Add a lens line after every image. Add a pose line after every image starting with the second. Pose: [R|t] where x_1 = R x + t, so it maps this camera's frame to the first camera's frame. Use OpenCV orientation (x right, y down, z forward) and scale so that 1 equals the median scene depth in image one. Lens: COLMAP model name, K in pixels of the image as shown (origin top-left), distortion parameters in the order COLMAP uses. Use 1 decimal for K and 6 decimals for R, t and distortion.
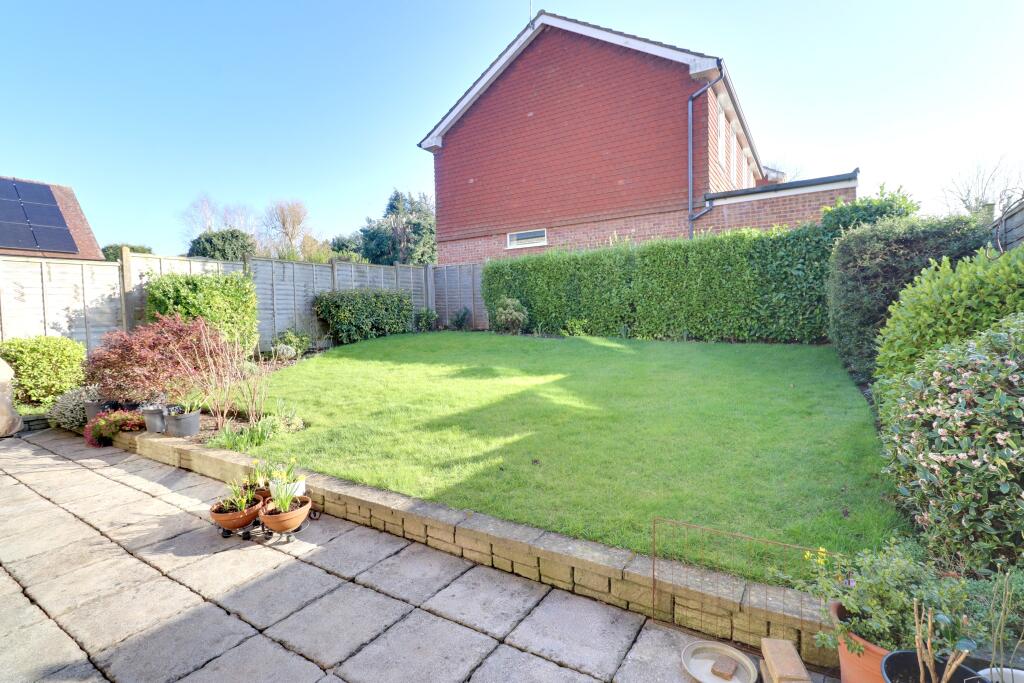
lens RADIAL K [[477.9, 0, 512.0], [0, 477.9, 341.5], [0, 0, 1]] dist [-0.016145, -0.000513]
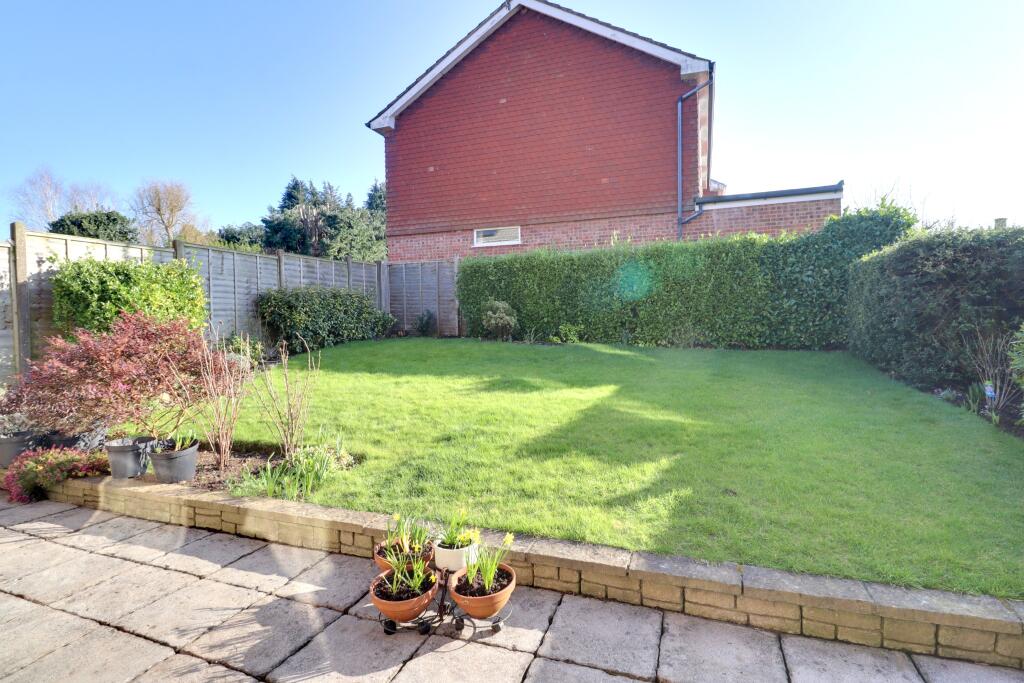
lens RADIAL K [[502.6, 0, 512.0], [0, 502.6, 341.5], [0, 0, 1]] dist [-0.018583, -0.000847]
pose [[0.978477, -0.000319, 0.206354, -0.176084], [0.003476, 0.999882, -0.014938, 0.000117], [-0.206325, 0.015334, 0.978363, 0.075287]]
